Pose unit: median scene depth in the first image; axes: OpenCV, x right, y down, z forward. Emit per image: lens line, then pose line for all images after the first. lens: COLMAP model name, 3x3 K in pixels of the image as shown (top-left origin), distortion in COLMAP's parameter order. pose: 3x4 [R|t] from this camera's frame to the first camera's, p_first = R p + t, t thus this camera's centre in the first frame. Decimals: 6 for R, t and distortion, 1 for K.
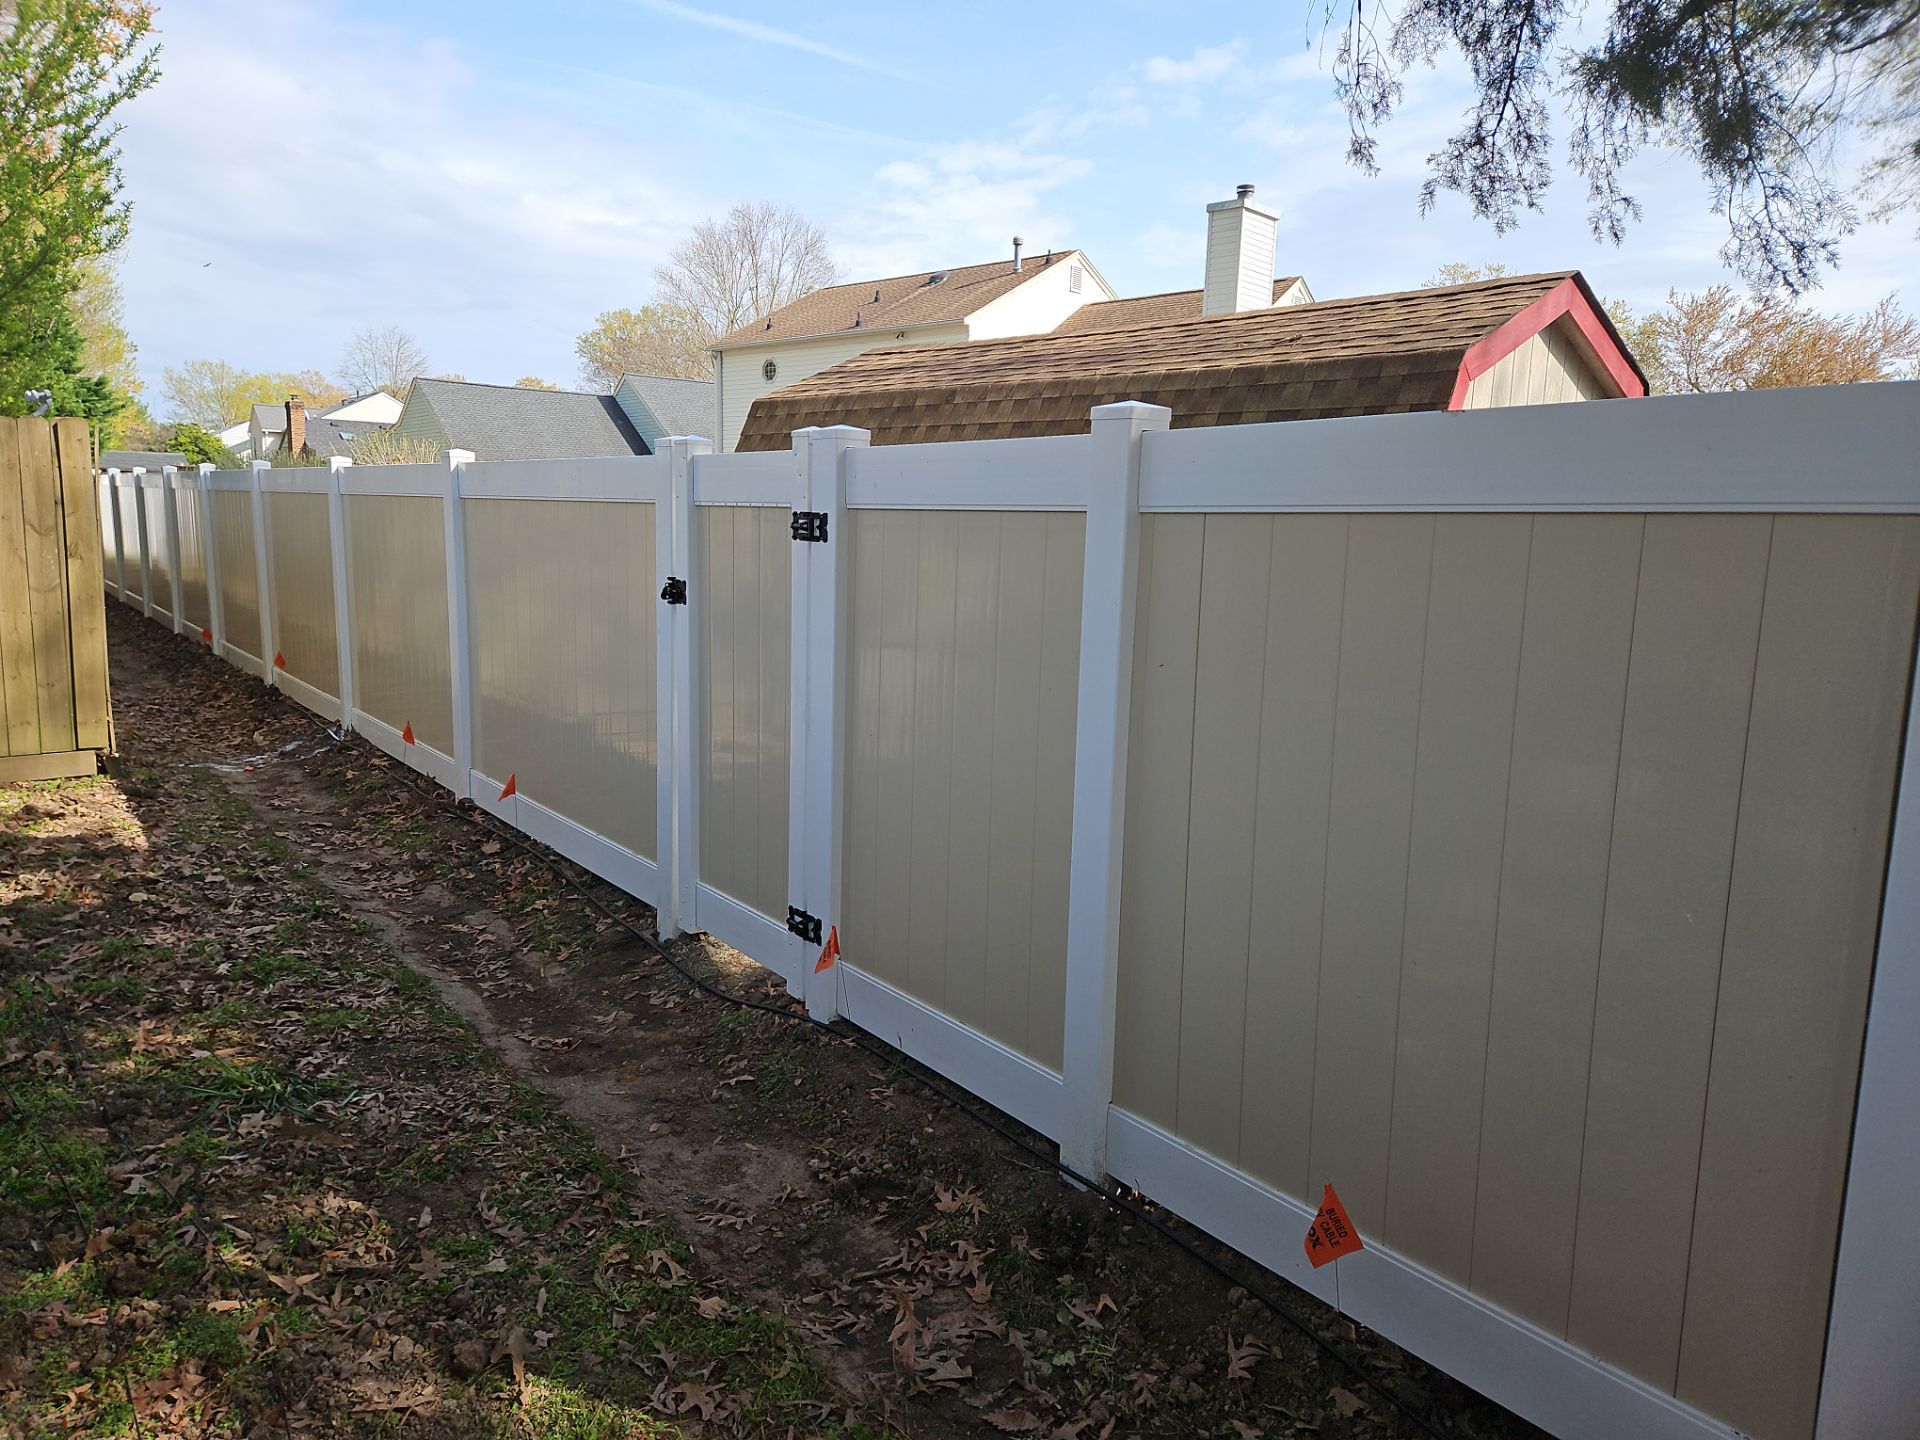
lens RADIAL K [[1411.8, 0, 964.3], [0, 1411.8, 762.2], [0, 0, 1]] dist [0.144372, -0.125525]
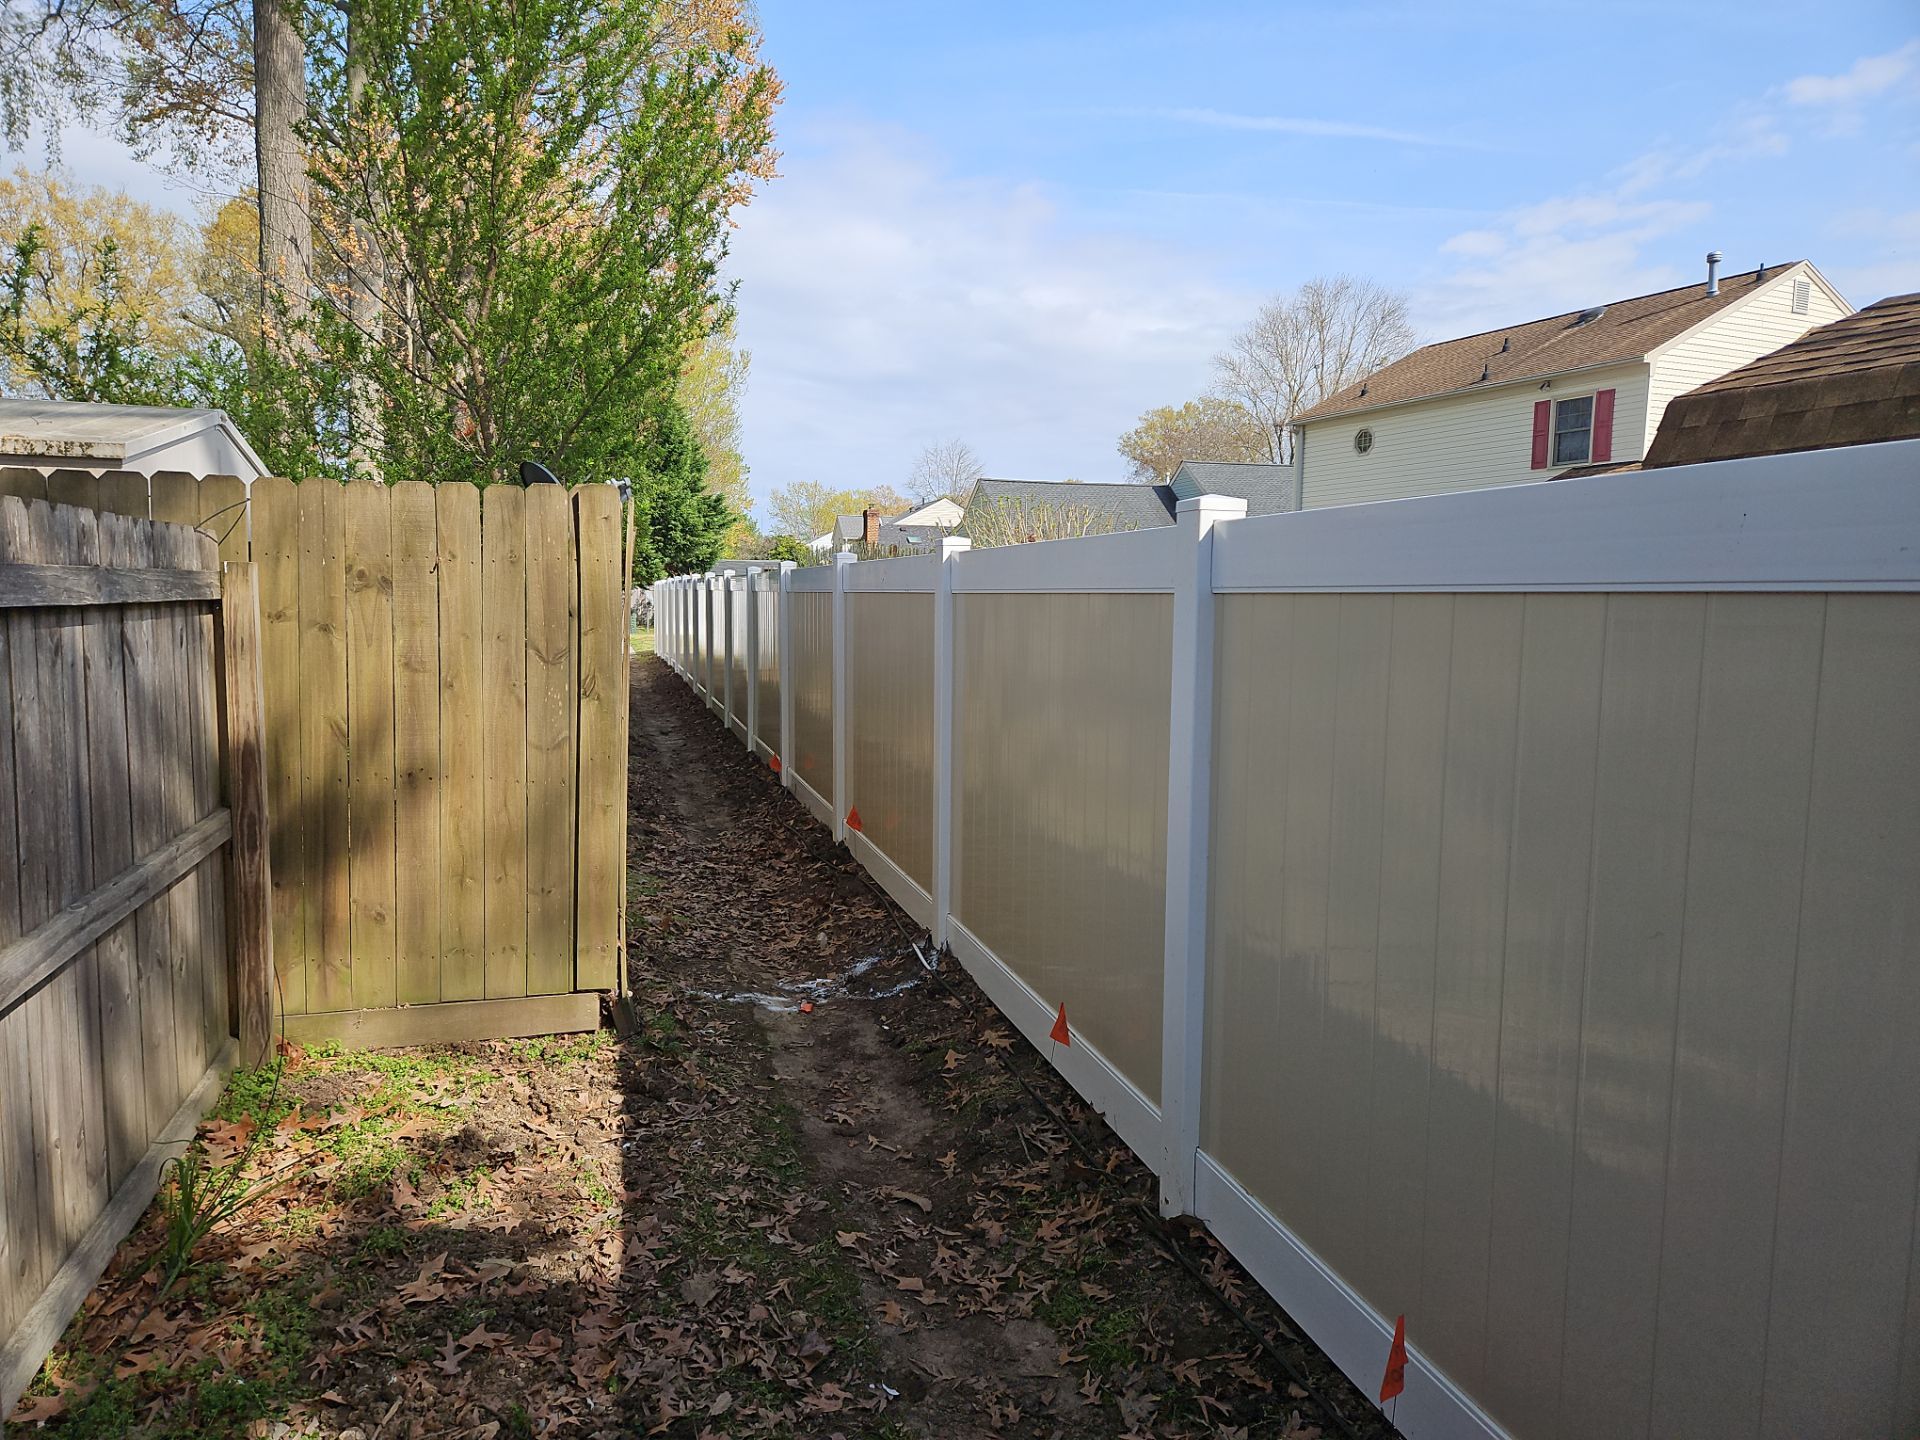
lens RADIAL K [[1306.3, 0, 942.0], [0, 1306.3, 729.3], [0, 0, 1]] dist [0.115685, -0.094510]
pose [[0.934307, 0.024359, -0.355637, -0.092590], [-0.051569, 0.996404, -0.067229, -0.034436], [0.352721, 0.081153, 0.932203, 0.186426]]
